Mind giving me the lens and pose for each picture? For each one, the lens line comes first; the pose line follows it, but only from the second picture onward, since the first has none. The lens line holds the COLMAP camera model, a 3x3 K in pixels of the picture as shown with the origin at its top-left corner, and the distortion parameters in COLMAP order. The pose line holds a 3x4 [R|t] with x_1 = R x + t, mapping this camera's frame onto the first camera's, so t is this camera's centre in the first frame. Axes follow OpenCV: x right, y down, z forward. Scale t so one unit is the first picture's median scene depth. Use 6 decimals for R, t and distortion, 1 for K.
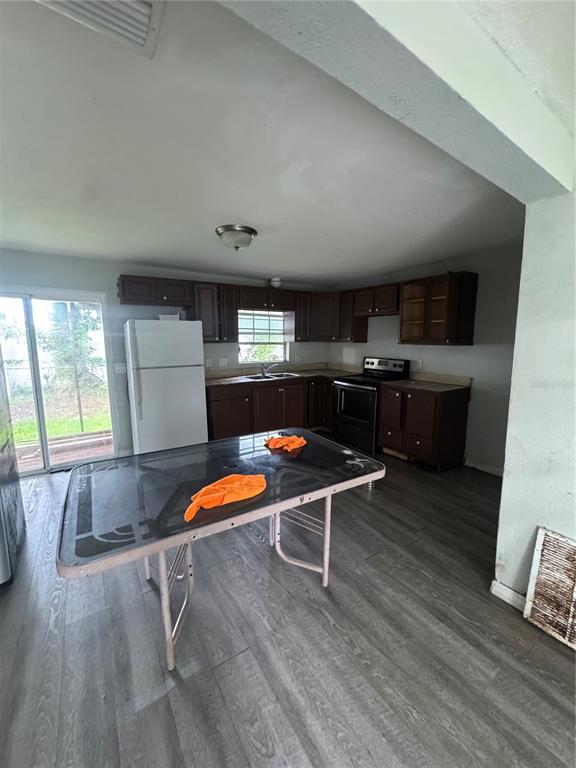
lens RADIAL K [[305.1, 0, 288.0], [0, 305.1, 384.0], [0, 0, 1]] dist [-0.007722, 0.000256]
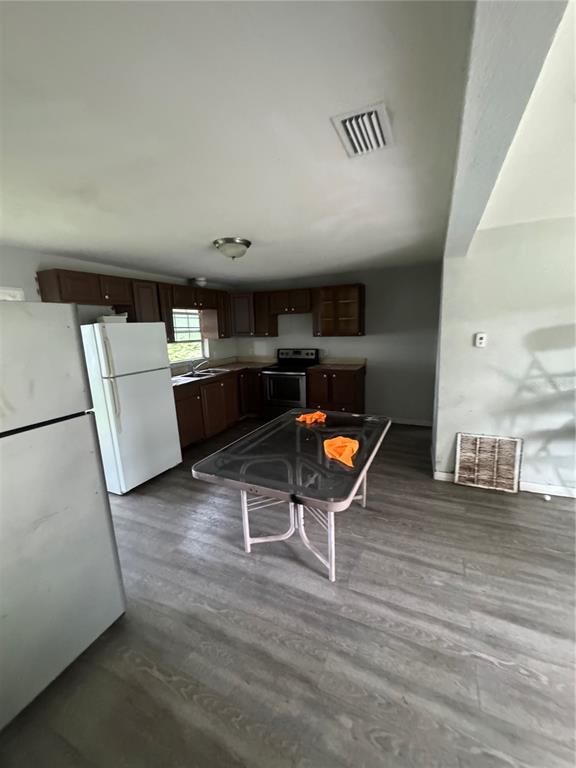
lens RADIAL K [[305.1, 0, 288.0], [0, 305.1, 384.0], [0, 0, 1]] dist [-0.007722, 0.000256]
pose [[0.853913, -0.122079, 0.505894, -0.371981], [0.108897, 0.992492, 0.055690, -0.017505], [-0.508894, 0.007536, 0.860796, -0.032982]]
